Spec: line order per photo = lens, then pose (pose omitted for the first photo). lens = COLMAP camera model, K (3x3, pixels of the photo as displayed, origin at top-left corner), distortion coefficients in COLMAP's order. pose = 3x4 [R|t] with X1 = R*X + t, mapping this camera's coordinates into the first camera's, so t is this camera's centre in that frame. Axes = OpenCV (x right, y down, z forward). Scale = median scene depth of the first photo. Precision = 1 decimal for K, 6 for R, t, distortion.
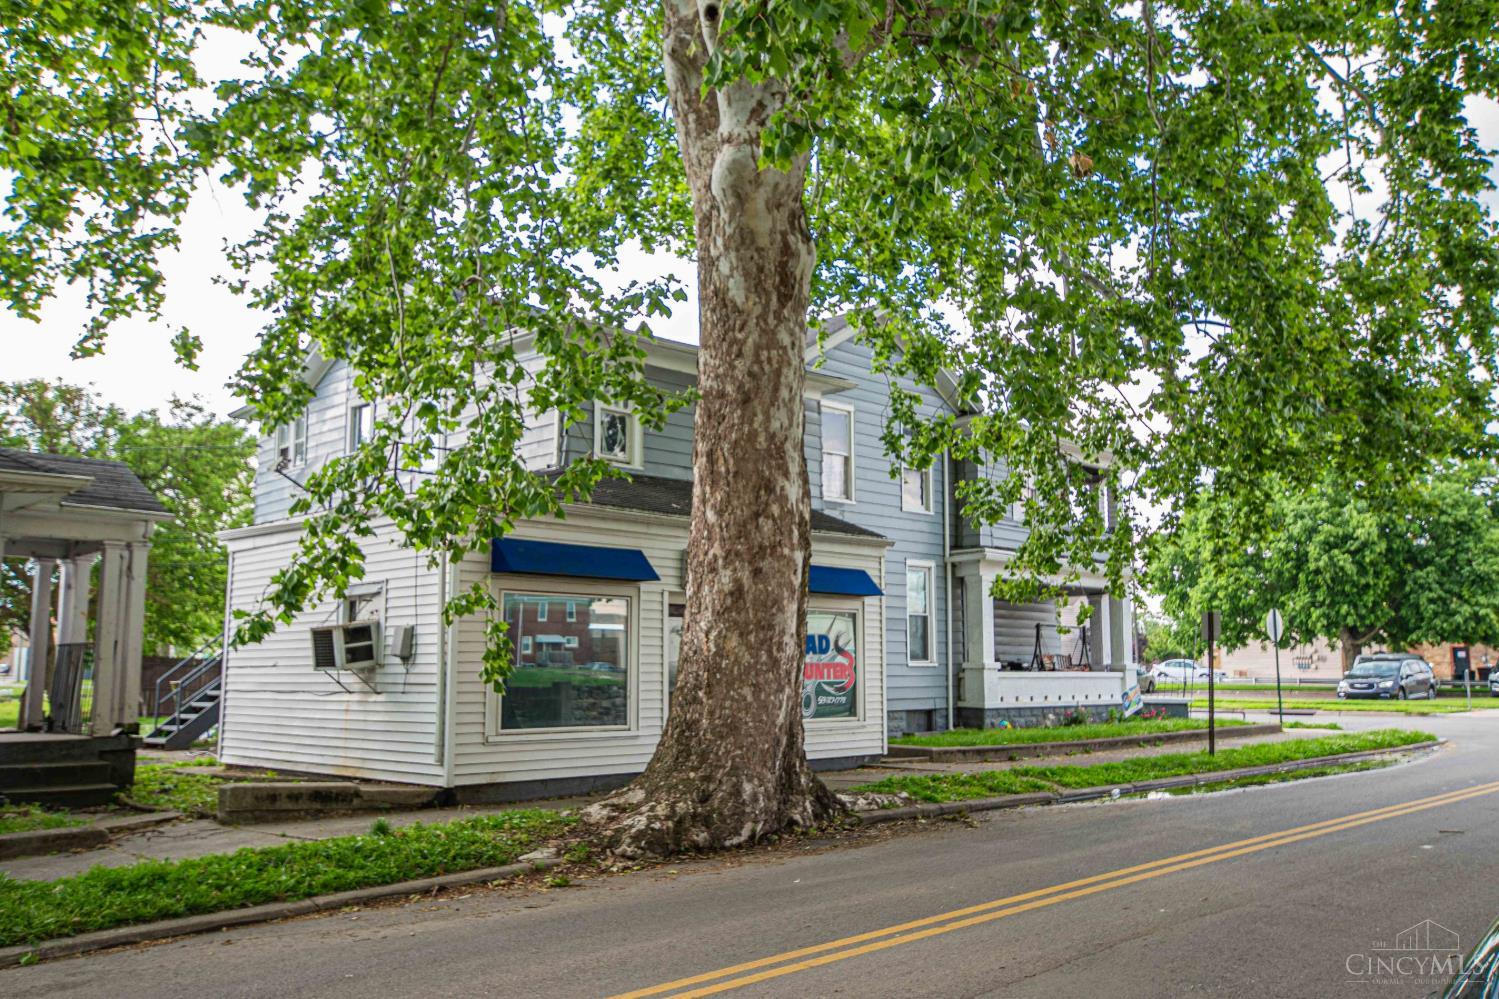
lens RADIAL K [[1277.7, 0, 749.5], [0, 1277.7, 499.5], [0, 0, 1]] dist [0.000042, 0.018555]
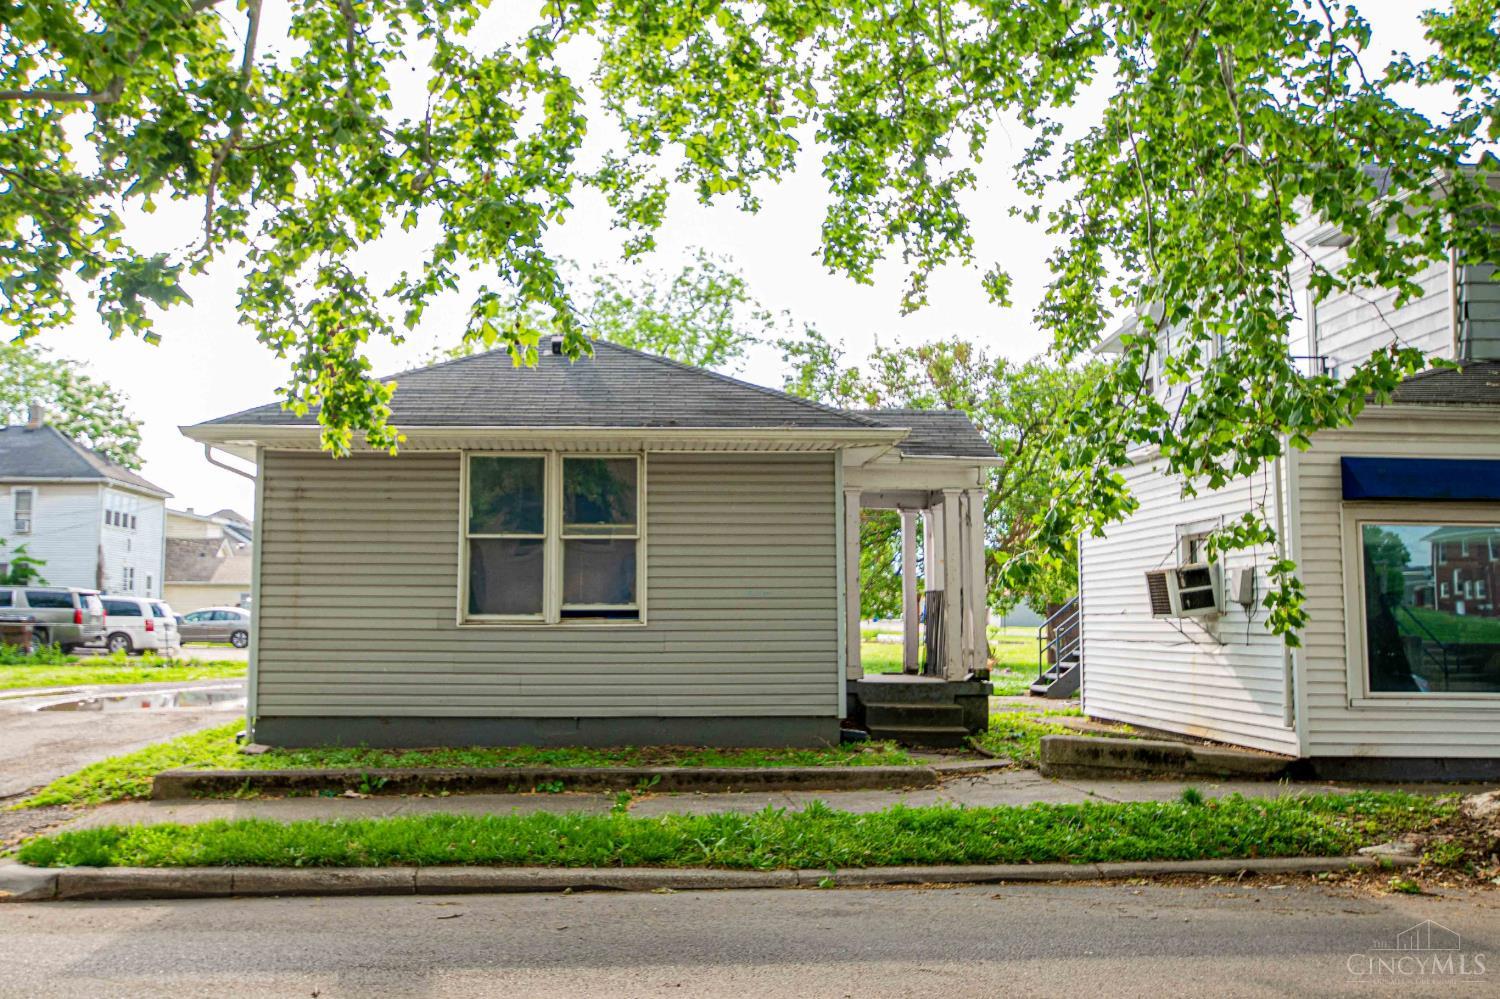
lens RADIAL K [[1363.2, 0, 750.0], [0, 1363.2, 499.5], [0, 0, 1]] dist [0.004387, 0.011918]
pose [[0.719353, -0.053887, -0.692552, 0.139258], [0.082919, 0.996519, 0.008590, 0.018620], [0.689678, -0.063605, 0.721317, 0.115035]]
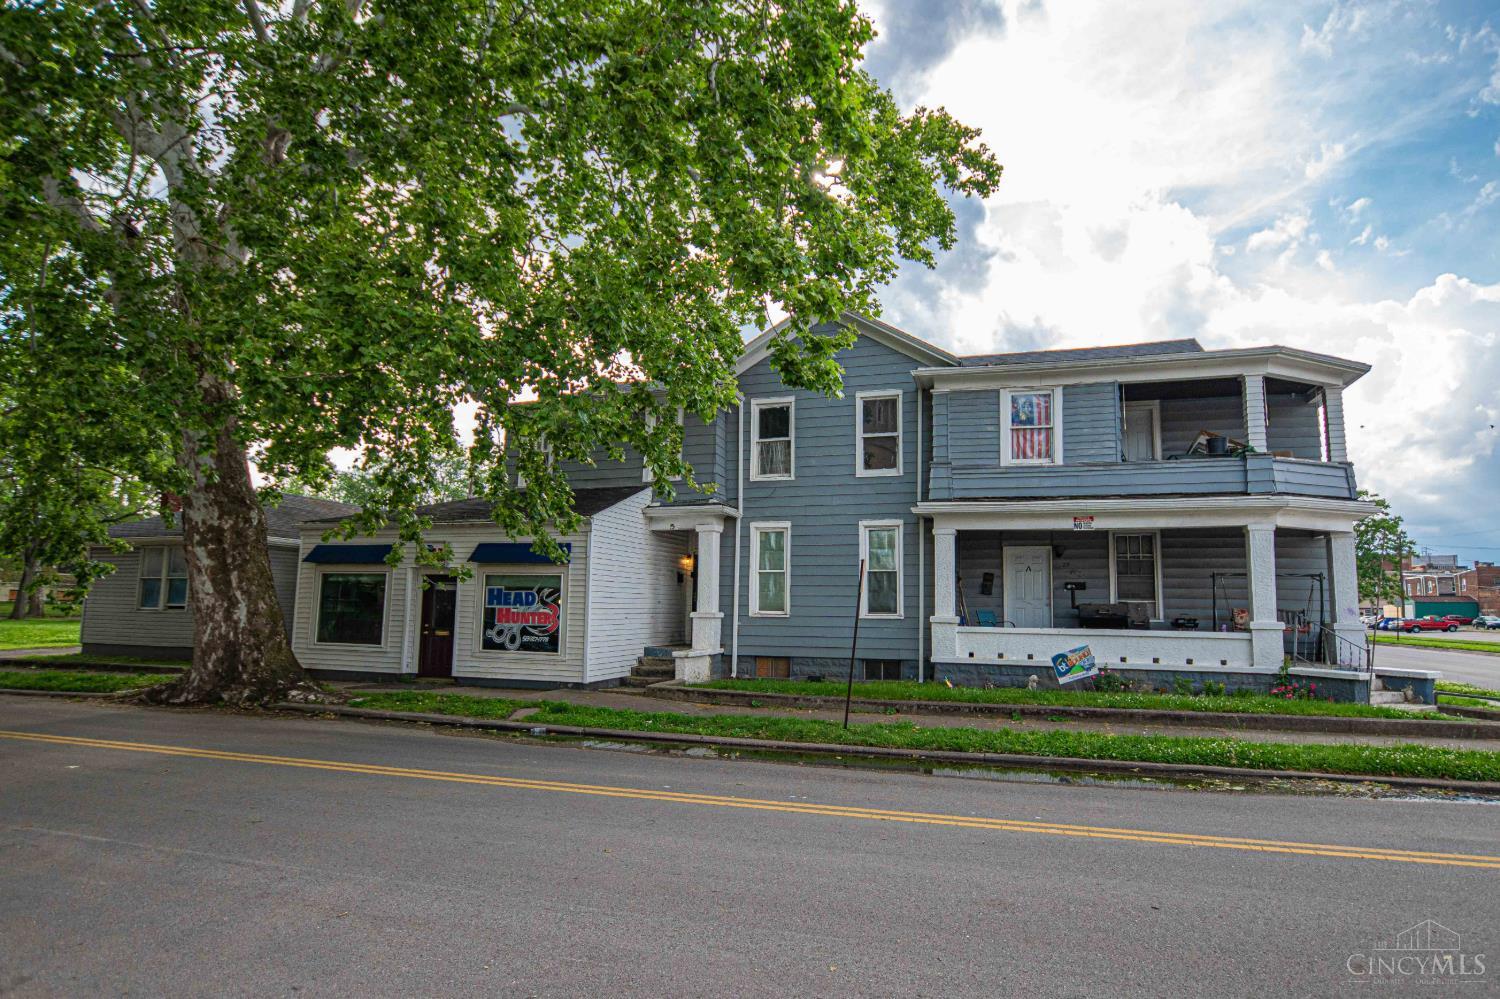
lens RADIAL K [[858.6, 0, 750.0], [0, 858.6, 499.5], [0, 0, 1]] dist [-0.006237, -0.000745]
pose [[0.428184, -0.109301, -0.897057, 1.387903], [0.103510, 0.992057, -0.071469, 0.132643], [0.897744, -0.062252, 0.436097, 1.106382]]
